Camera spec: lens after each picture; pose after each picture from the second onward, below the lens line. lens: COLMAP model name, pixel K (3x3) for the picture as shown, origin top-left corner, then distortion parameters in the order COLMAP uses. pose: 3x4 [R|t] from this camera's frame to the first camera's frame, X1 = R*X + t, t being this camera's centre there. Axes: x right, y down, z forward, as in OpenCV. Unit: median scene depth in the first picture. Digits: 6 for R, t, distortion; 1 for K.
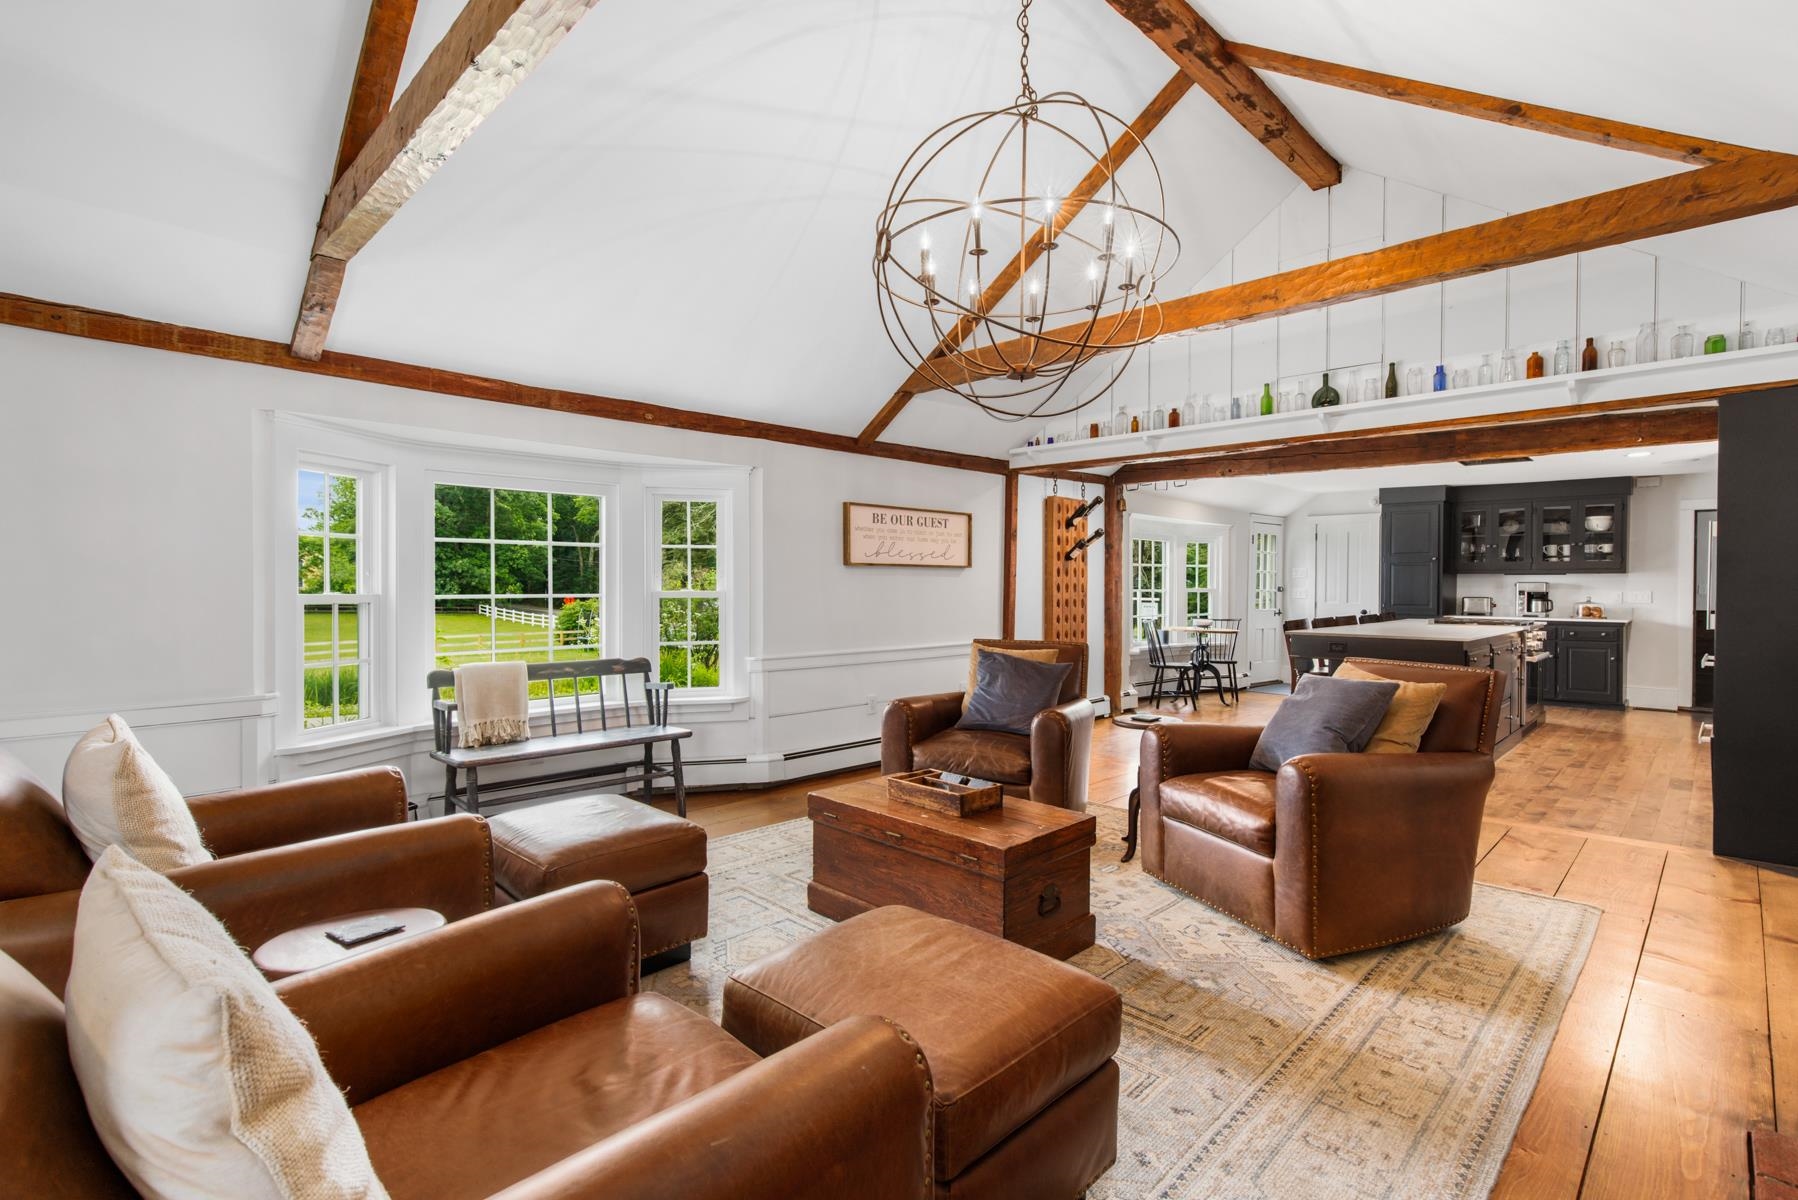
lens RADIAL K [[829.1, 0, 898.5], [0, 829.1, 593.0], [0, 0, 1]] dist [0.002916, -0.000146]
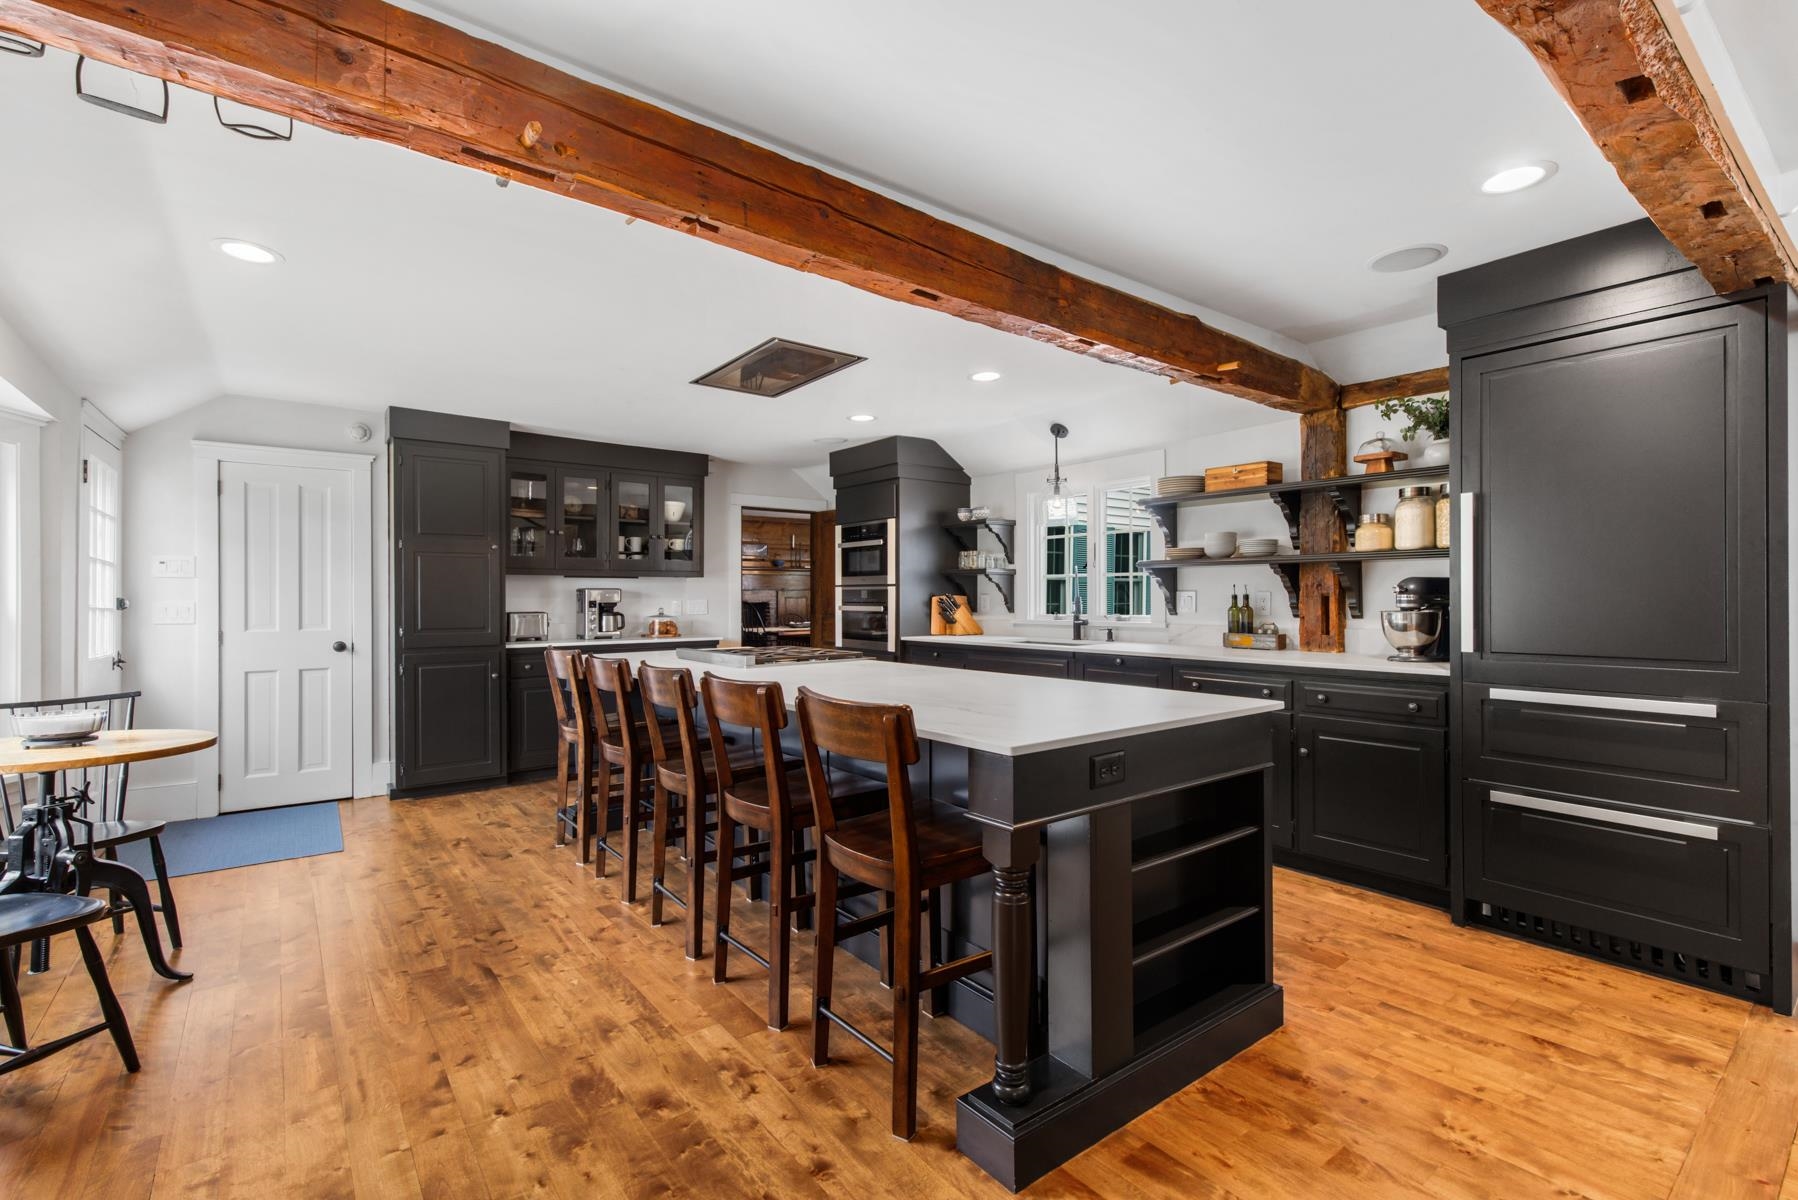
lens RADIAL K [[829.1, 0, 900.2], [0, 829.1, 596.5], [0, 0, 1]] dist [0.002916, -0.000146]
pose [[0.131386, -0.006485, 0.991310, 0.119799], [0.014892, 0.999879, 0.004568, -0.005943], [-0.991219, 0.014163, 0.131467, 0.678320]]
